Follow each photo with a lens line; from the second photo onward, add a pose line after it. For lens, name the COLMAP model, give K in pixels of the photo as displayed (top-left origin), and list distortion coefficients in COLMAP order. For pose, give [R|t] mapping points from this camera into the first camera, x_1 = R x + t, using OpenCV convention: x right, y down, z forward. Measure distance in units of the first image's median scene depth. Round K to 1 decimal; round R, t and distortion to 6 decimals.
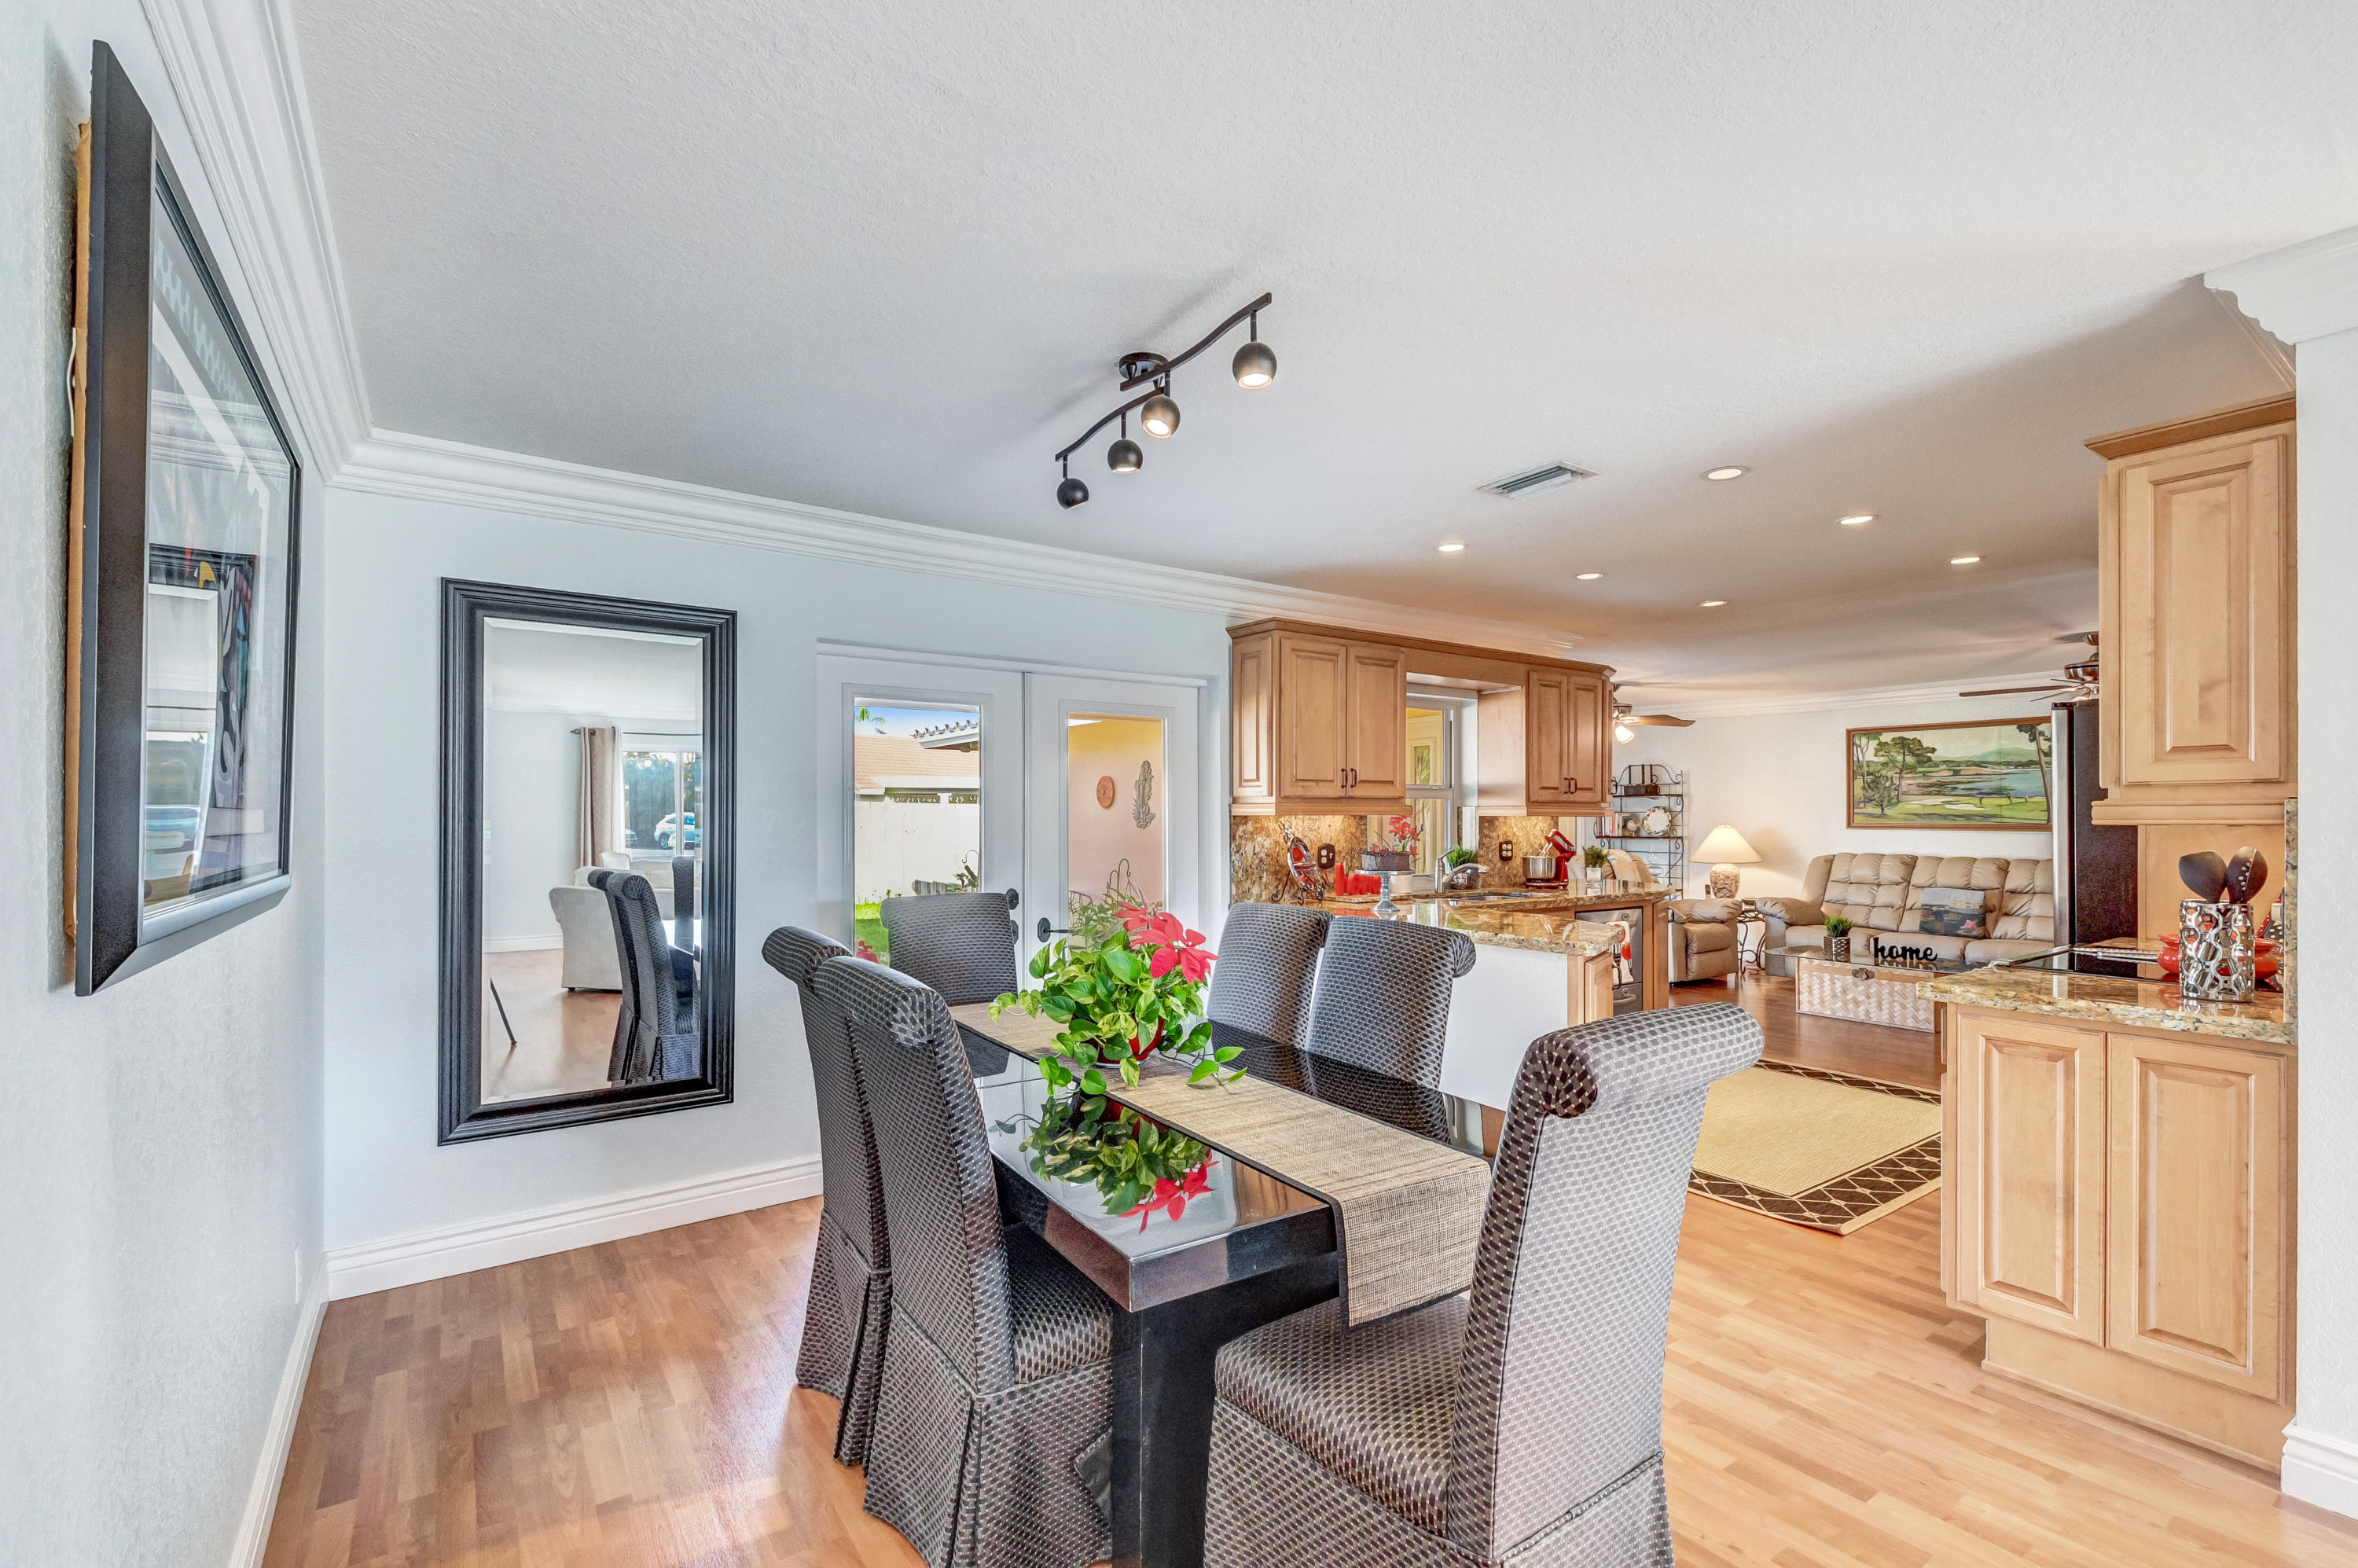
lens RADIAL K [[1033.4, 0, 1130.3], [0, 1033.4, 808.0], [0, 0, 1]] dist [0.002038, -0.008357]
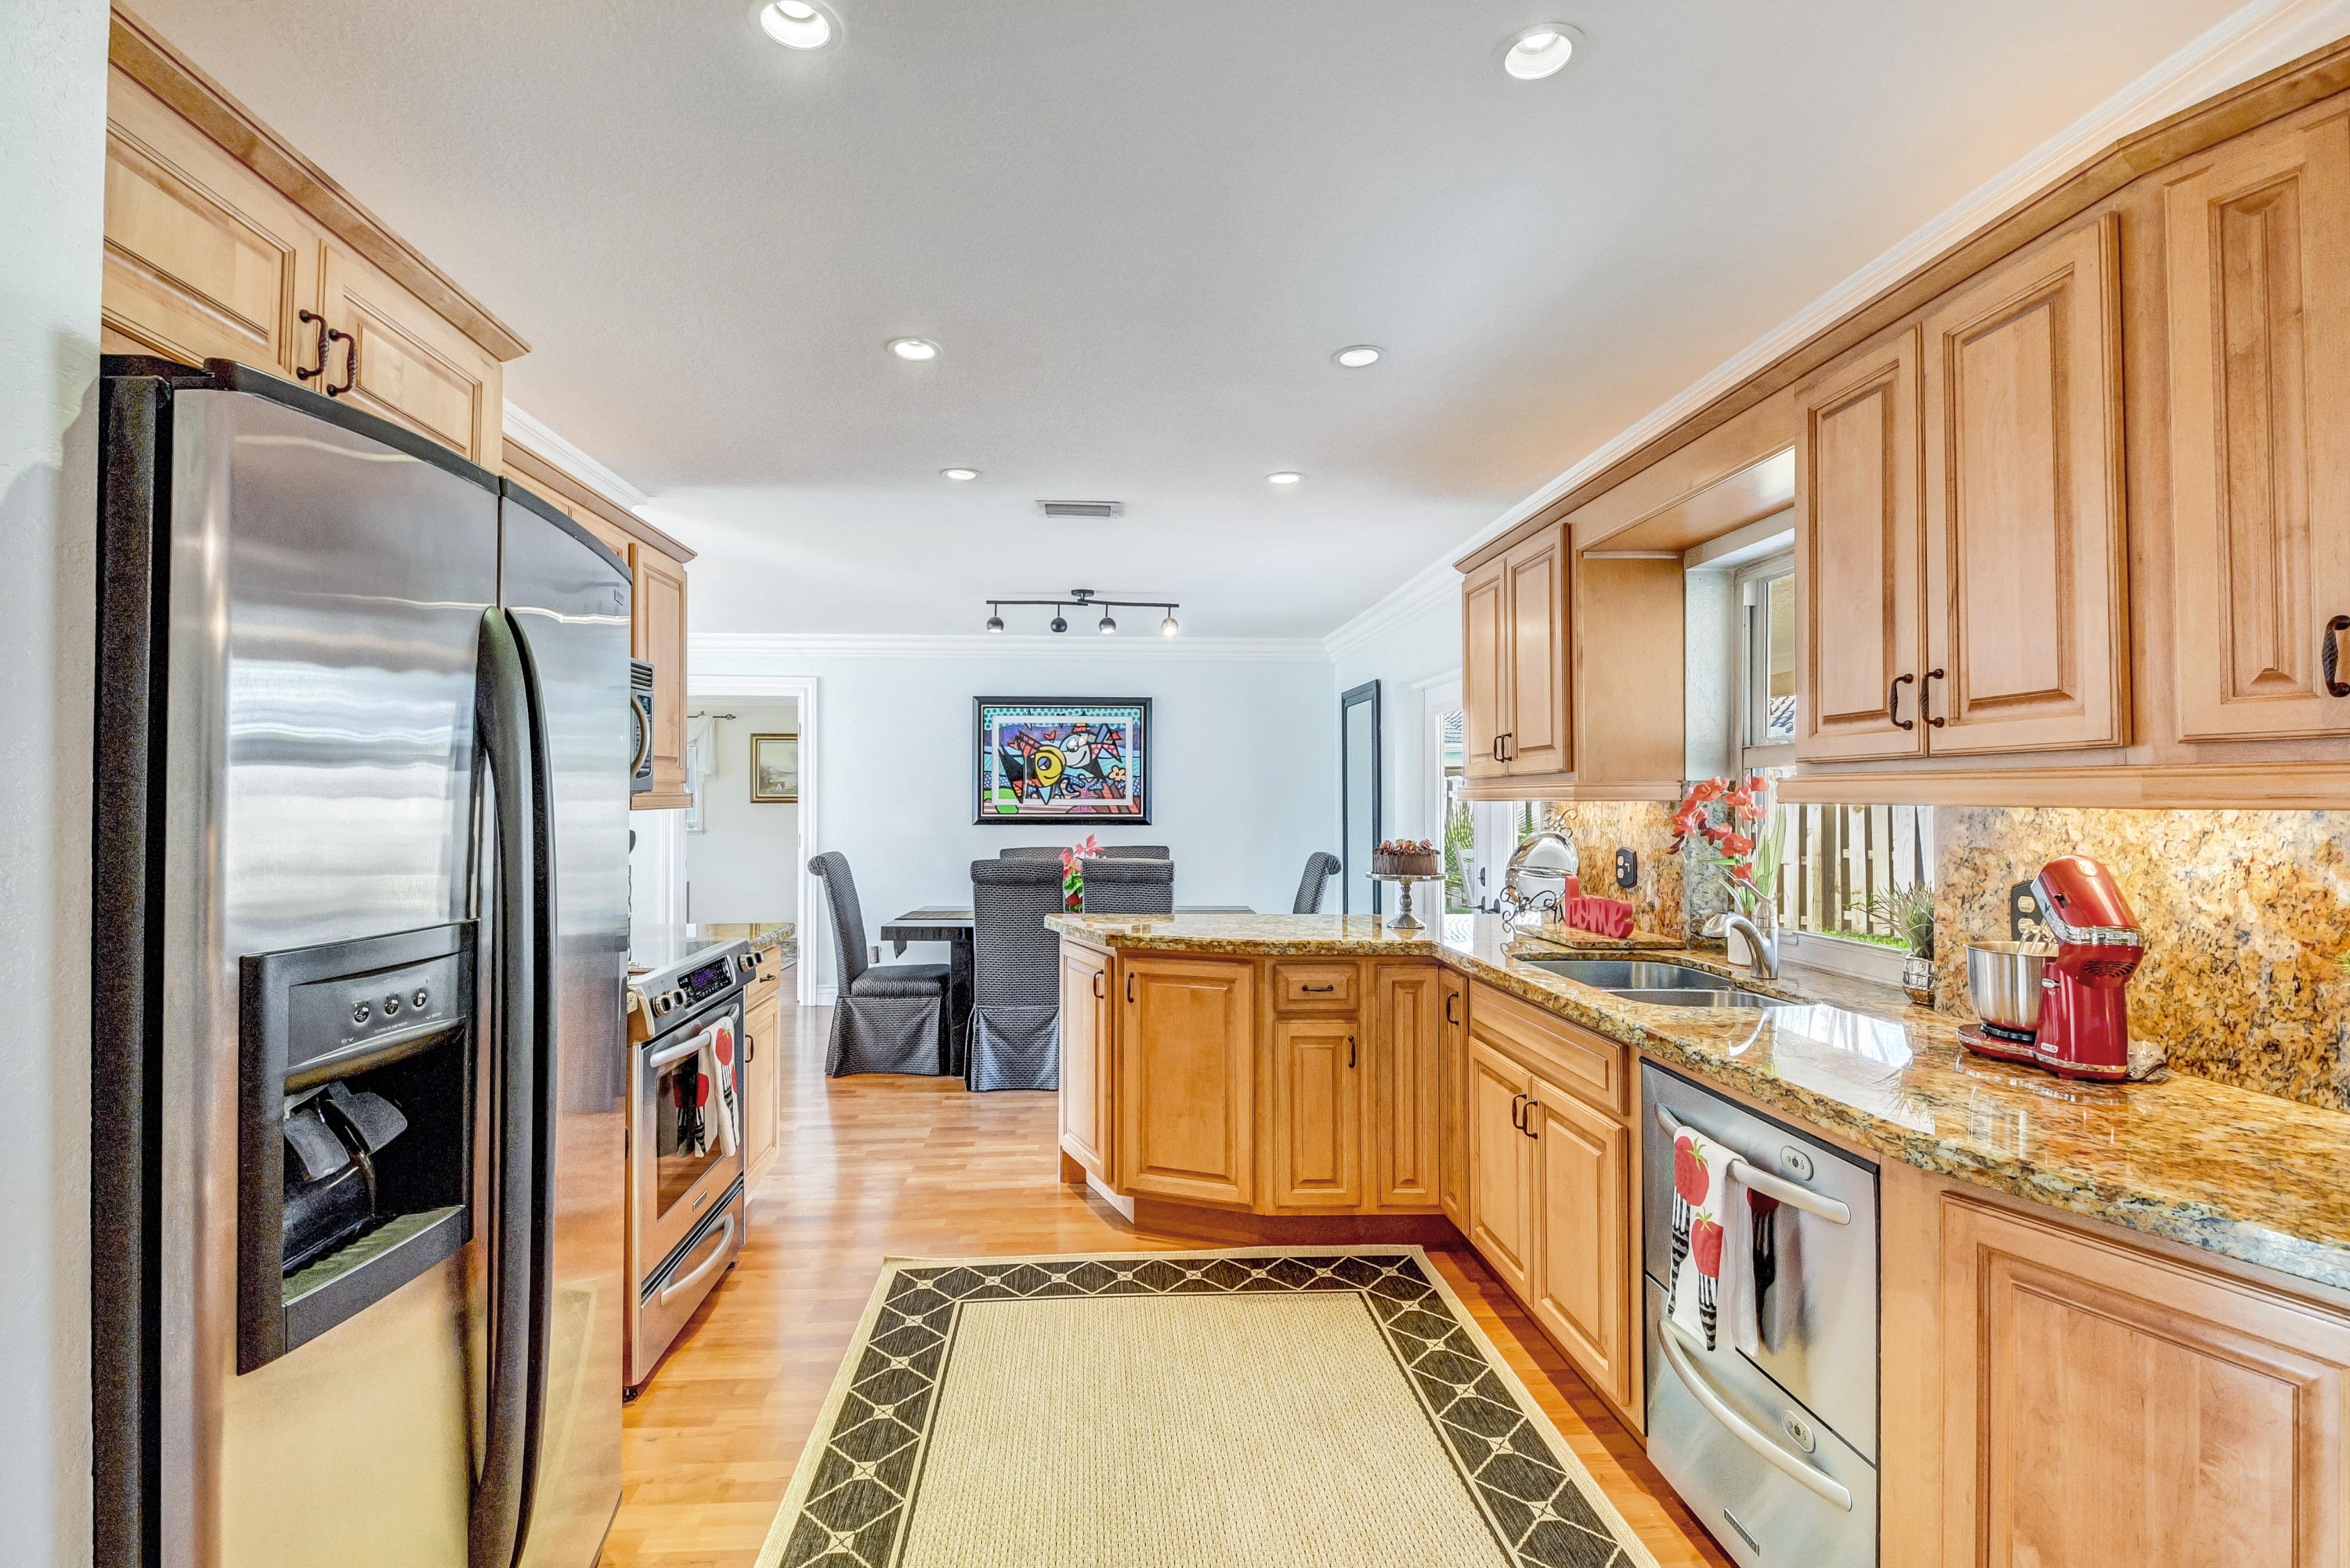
lens RADIAL K [[1027.5, 0, 1167.7], [0, 1027.5, 778.3], [0, 0, 1]] dist [0.042647, -0.033612]
pose [[-0.492583, -0.019215, -0.870053, 0.669811], [0.004845, 0.999680, -0.024821, 0.005674], [0.870252, -0.016442, -0.492333, 0.819972]]
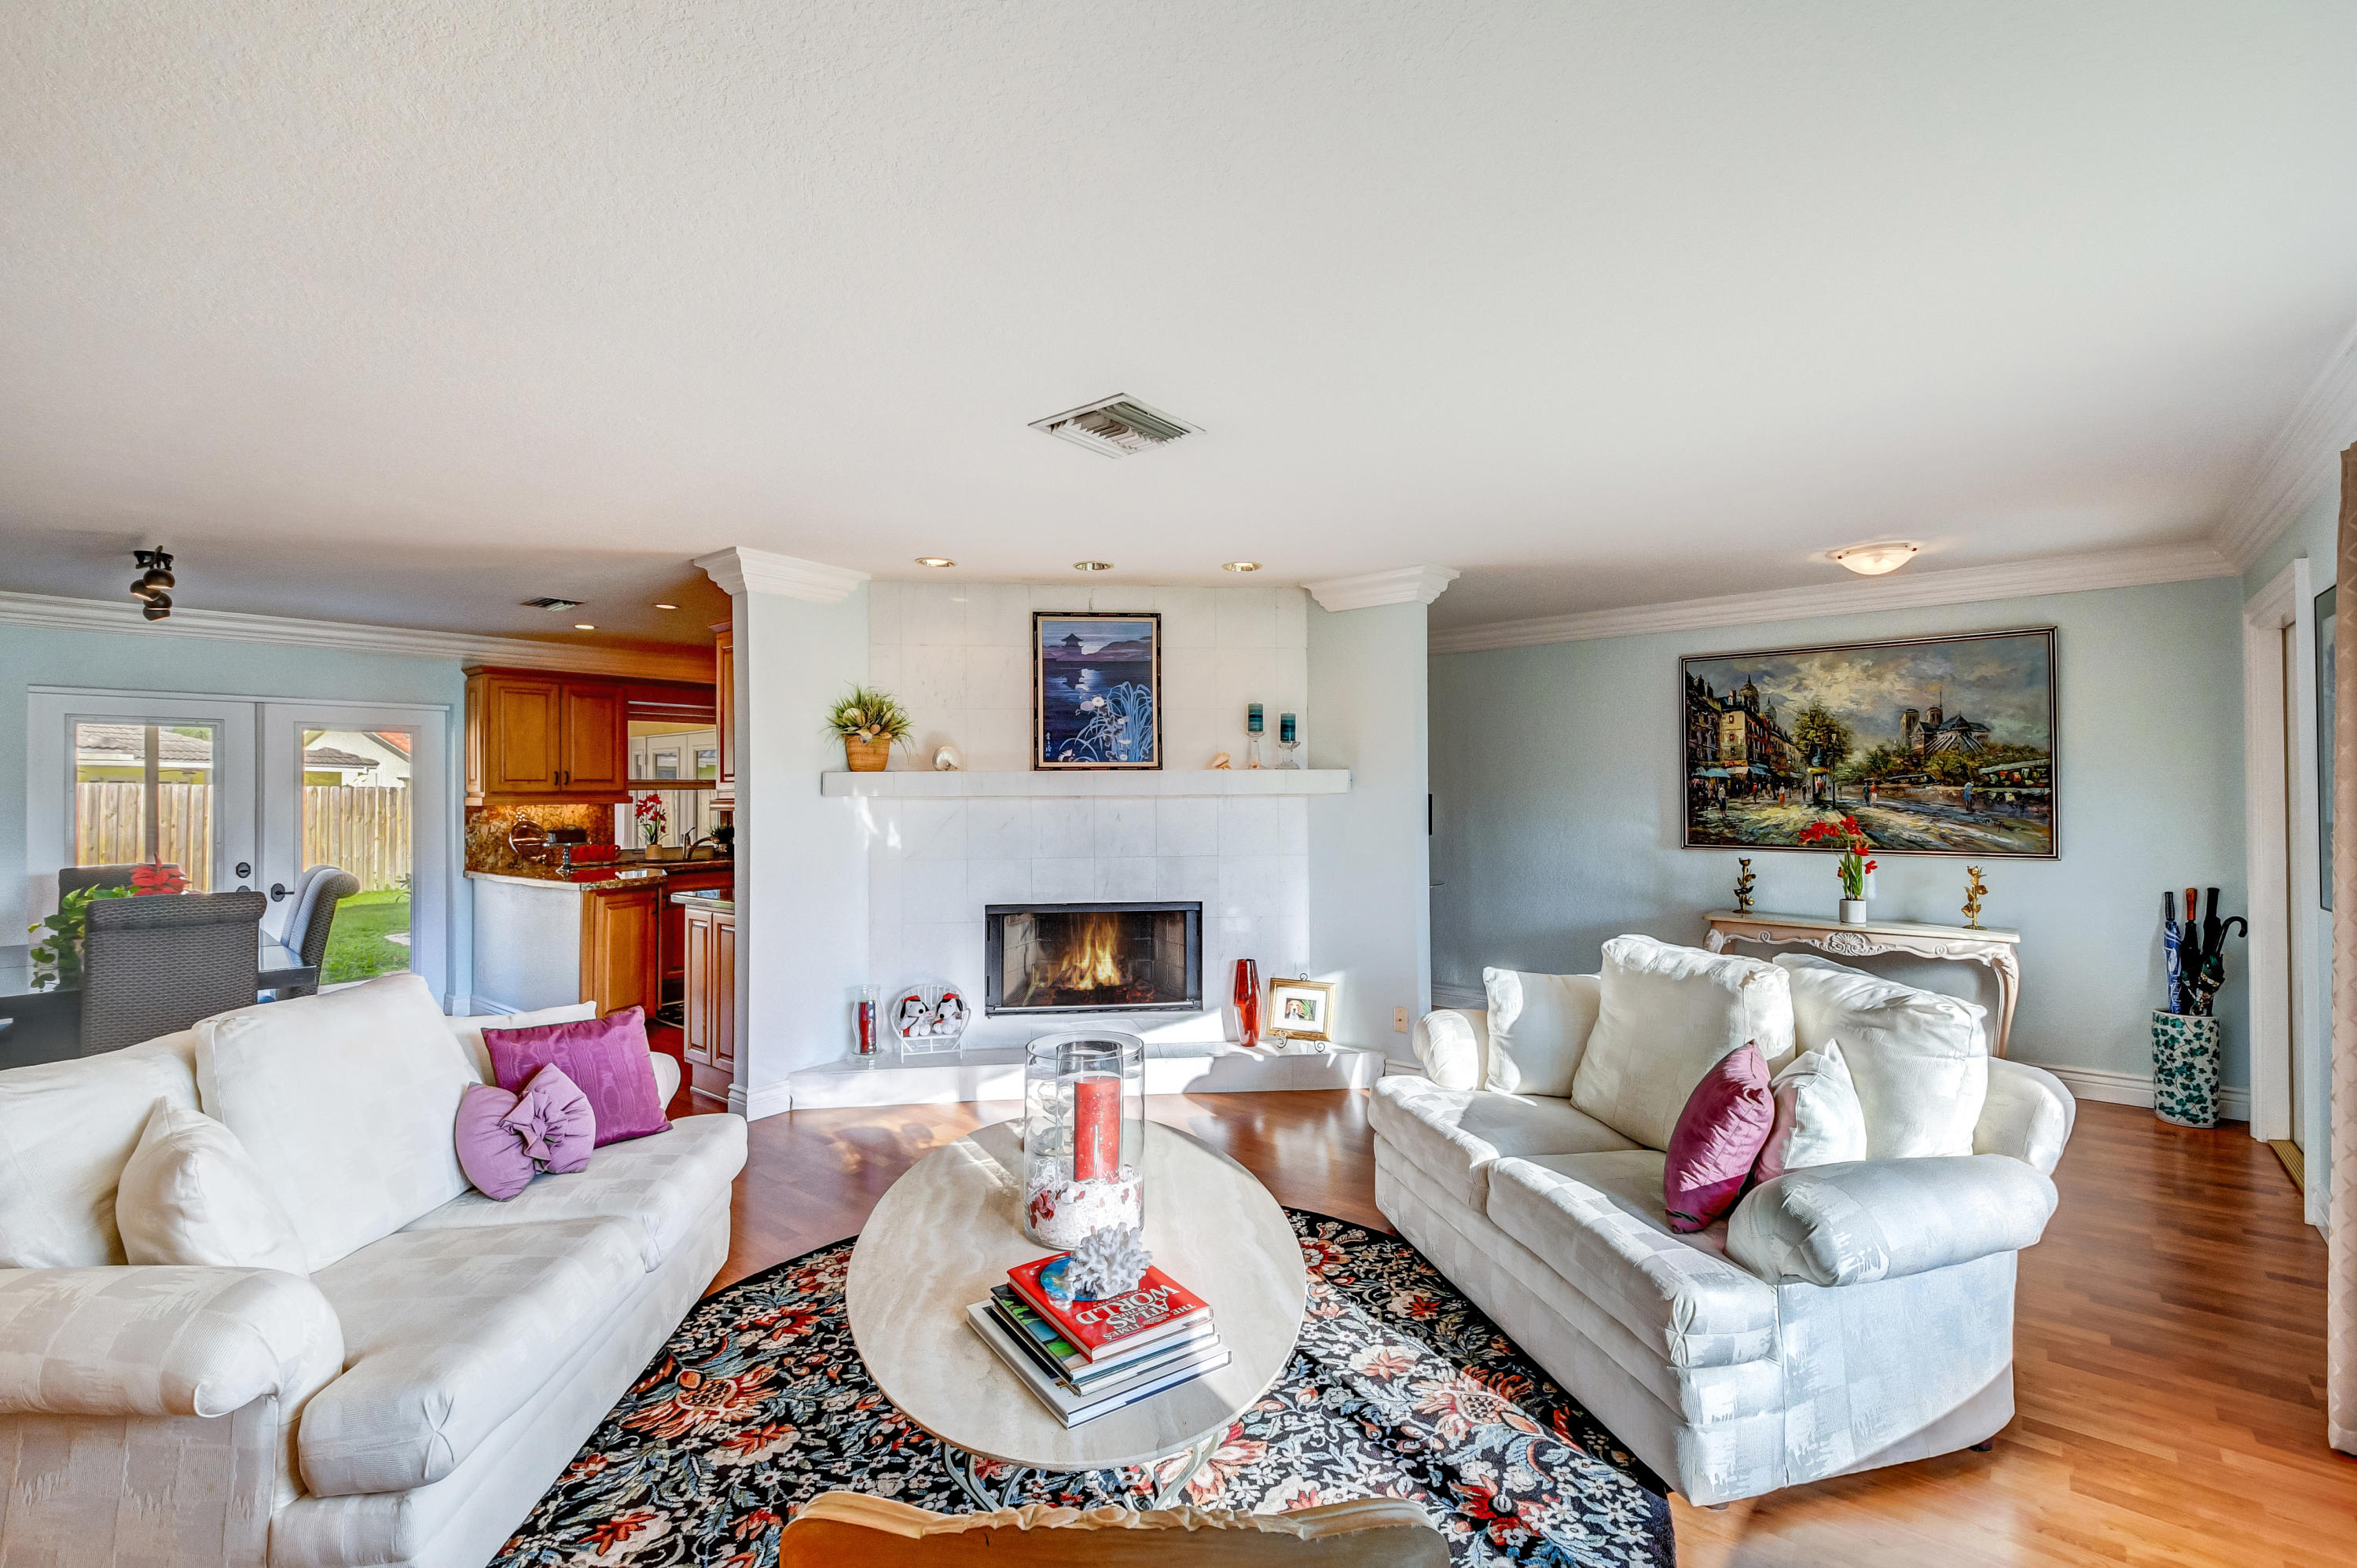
lens RADIAL K [[1057.6, 0, 1179.1], [0, 1057.6, 789.5], [0, 0, 1]] dist [0.035792, -0.000038]
pose [[0.959472, -0.007811, 0.281695, 0.436001], [0.006814, 0.999967, 0.004521, -0.010313], [-0.281721, -0.002418, 0.959493, -0.460086]]
